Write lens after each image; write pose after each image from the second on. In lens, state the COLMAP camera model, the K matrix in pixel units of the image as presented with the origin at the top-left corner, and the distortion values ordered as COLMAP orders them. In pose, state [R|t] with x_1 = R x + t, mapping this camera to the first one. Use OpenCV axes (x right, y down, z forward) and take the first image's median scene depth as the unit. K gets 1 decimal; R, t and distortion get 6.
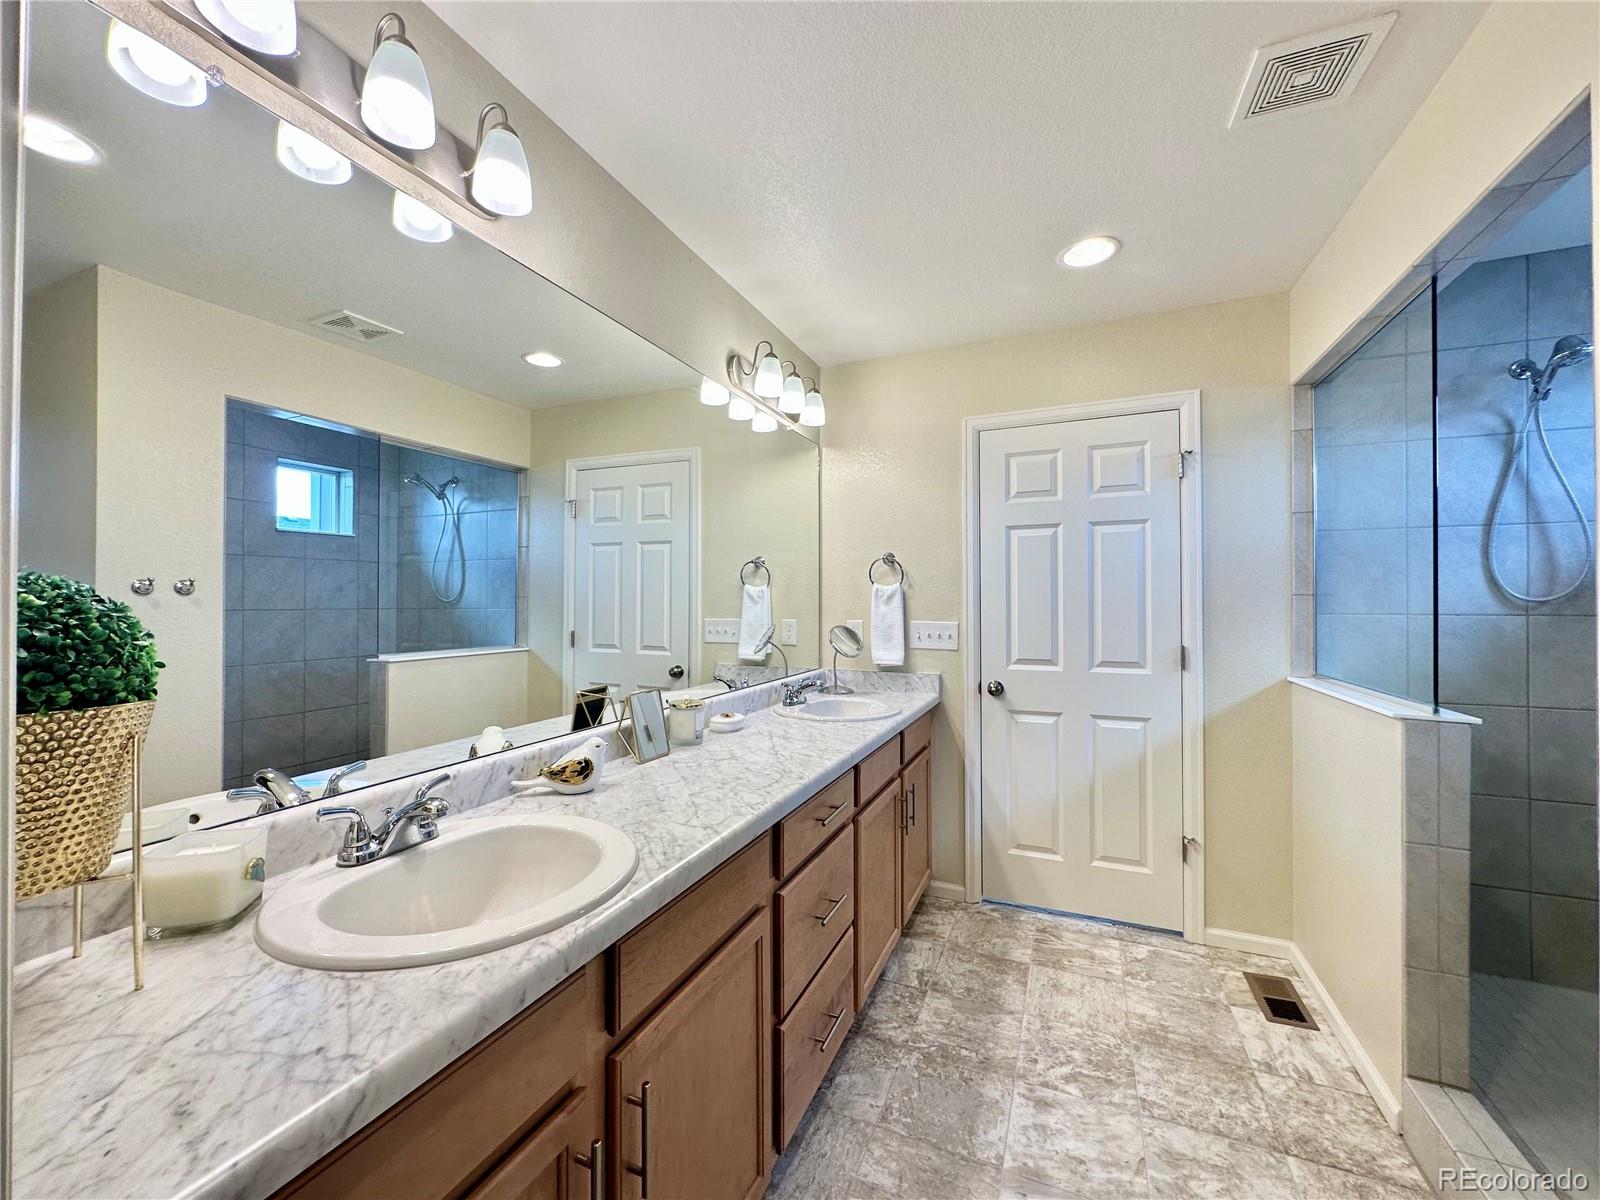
lens RADIAL K [[641.4, 0, 806.8], [0, 641.4, 601.4], [0, 0, 1]] dist [-0.001004, 0.000177]
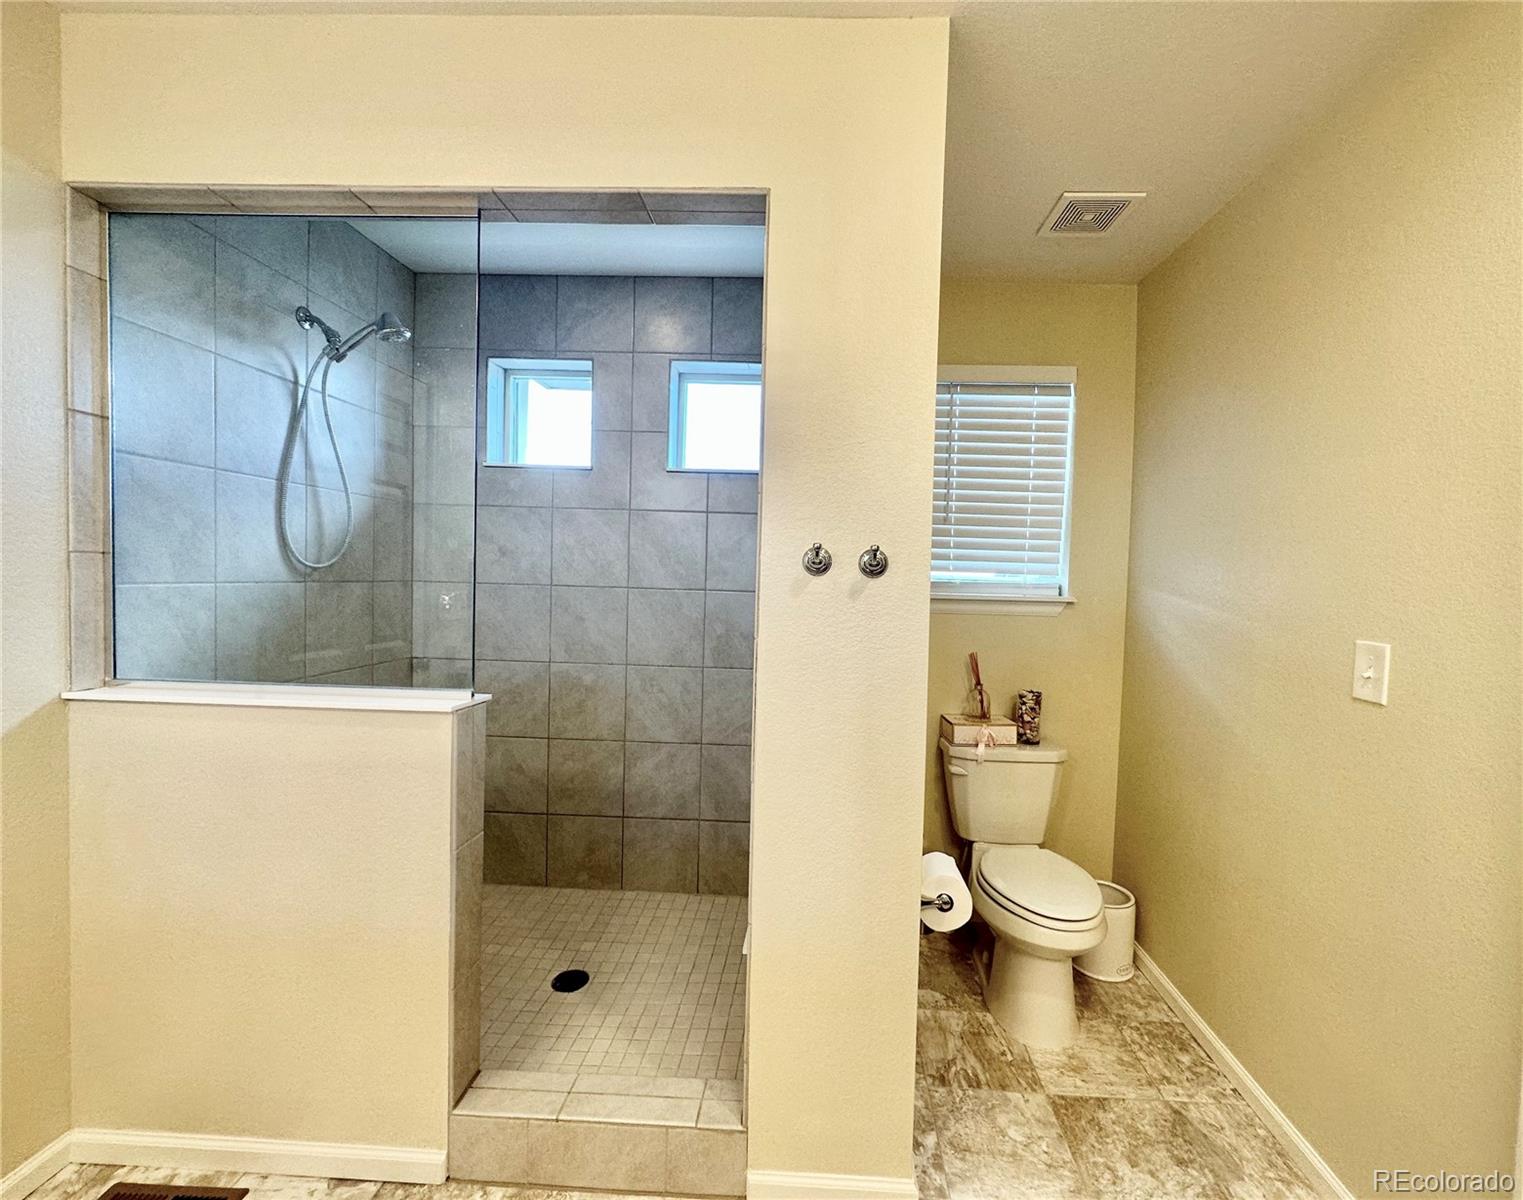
lens RADIAL K [[661.8, 0, 826.6], [0, 661.8, 587.1], [0, 0, 1]] dist [0.049106, 0.000058]
pose [[-0.389051, -0.022044, 0.920953, -0.218029], [-0.024985, 0.999598, 0.013371, -0.006462], [-0.920877, -0.017808, -0.389445, 1.340050]]
